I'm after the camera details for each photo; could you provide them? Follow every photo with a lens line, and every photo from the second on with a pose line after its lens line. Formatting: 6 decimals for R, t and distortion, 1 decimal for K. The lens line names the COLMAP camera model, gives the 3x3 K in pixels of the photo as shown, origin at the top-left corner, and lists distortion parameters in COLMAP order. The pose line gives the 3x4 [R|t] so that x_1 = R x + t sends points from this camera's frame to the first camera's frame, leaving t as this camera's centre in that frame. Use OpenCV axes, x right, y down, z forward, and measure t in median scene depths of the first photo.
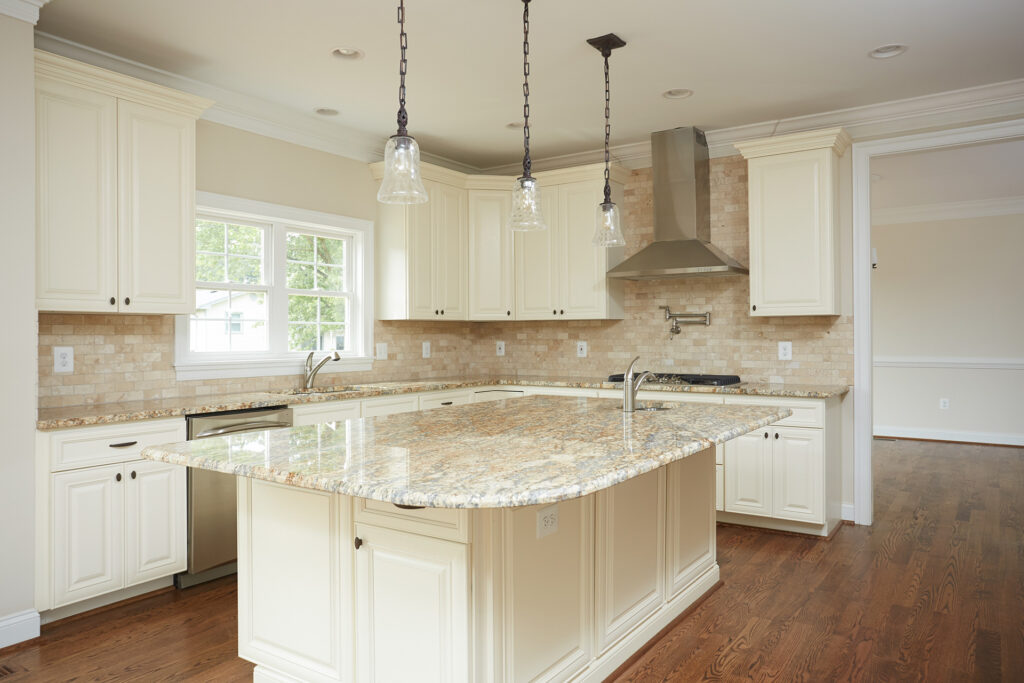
lens RADIAL K [[726.5, 0, 511.3], [0, 726.5, 337.5], [0, 0, 1]] dist [0.002105, 0.001502]
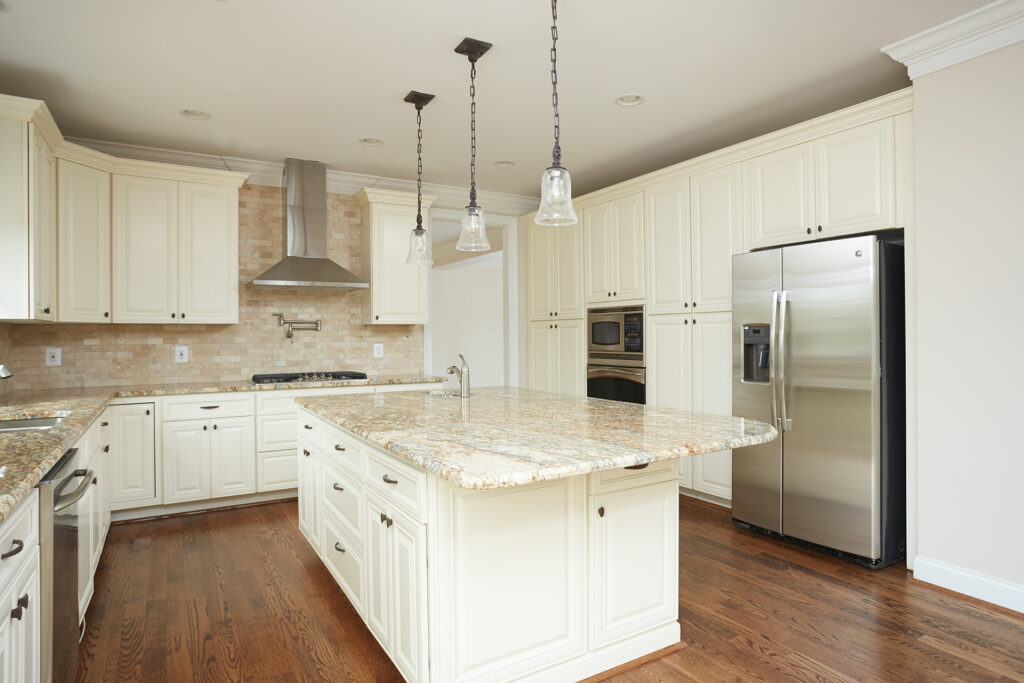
lens RADIAL K [[593.9, 0, 512.0], [0, 593.9, 341.5], [0, 0, 1]] dist [-0.004114, -0.000284]
pose [[0.432829, -0.007569, 0.901444, -0.460521], [0.008488, 0.999955, 0.004321, -0.000725], [-0.901436, 0.005782, 0.432873, 0.285065]]
